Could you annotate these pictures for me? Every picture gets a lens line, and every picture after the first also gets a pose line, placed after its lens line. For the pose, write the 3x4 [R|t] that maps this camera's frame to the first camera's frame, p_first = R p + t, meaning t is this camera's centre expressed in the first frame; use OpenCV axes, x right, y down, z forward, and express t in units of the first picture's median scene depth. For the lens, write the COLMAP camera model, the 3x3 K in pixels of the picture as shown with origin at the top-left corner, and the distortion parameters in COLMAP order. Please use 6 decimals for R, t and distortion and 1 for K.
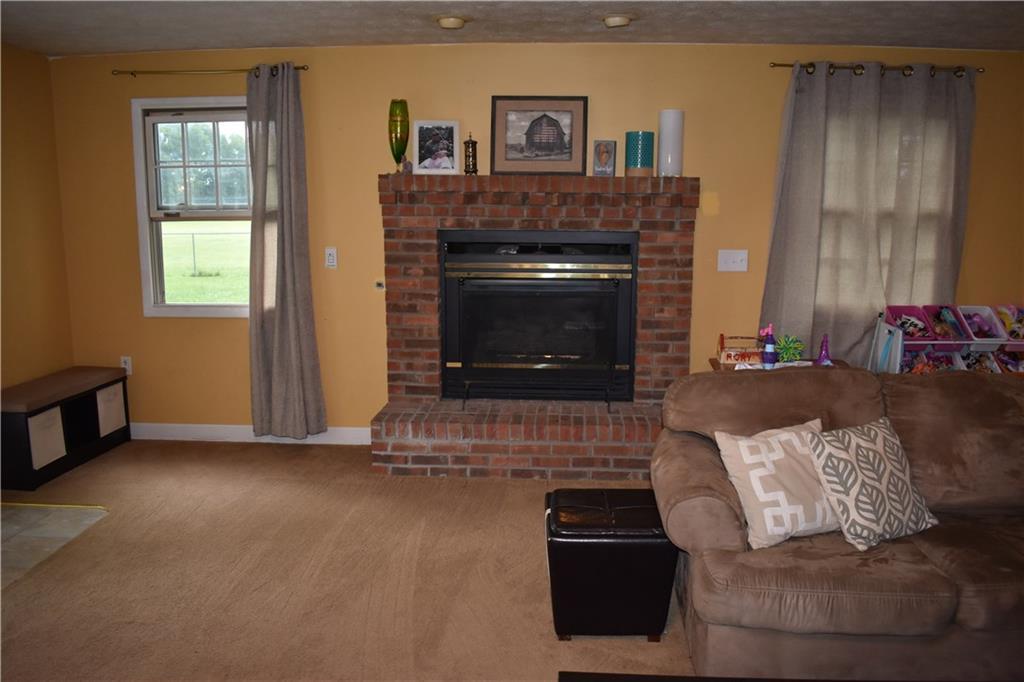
lens RADIAL K [[781.7, 0, 512.0], [0, 781.7, 341.0], [0, 0, 1]] dist [-0.085534, 0.001108]
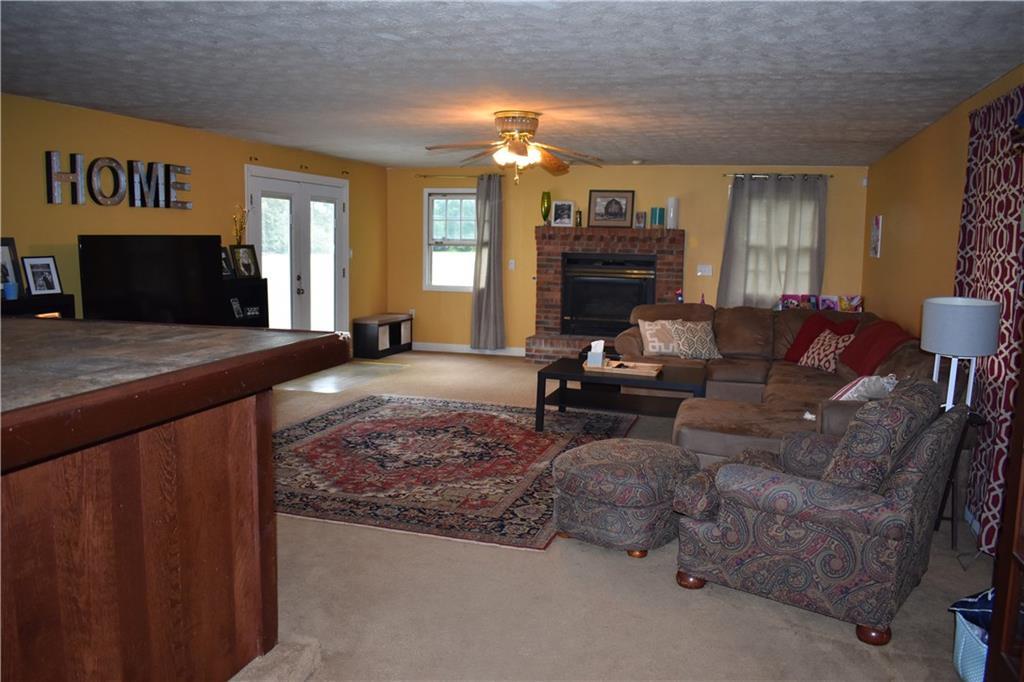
lens RADIAL K [[781.7, 0, 512.0], [0, 781.7, 341.0], [0, 0, 1]] dist [-0.085534, 0.001108]
pose [[0.973516, 0.043196, -0.224500, 0.263284], [-0.054165, 0.997609, -0.042930, 0.199019], [0.222109, 0.053953, 0.973528, -1.099009]]
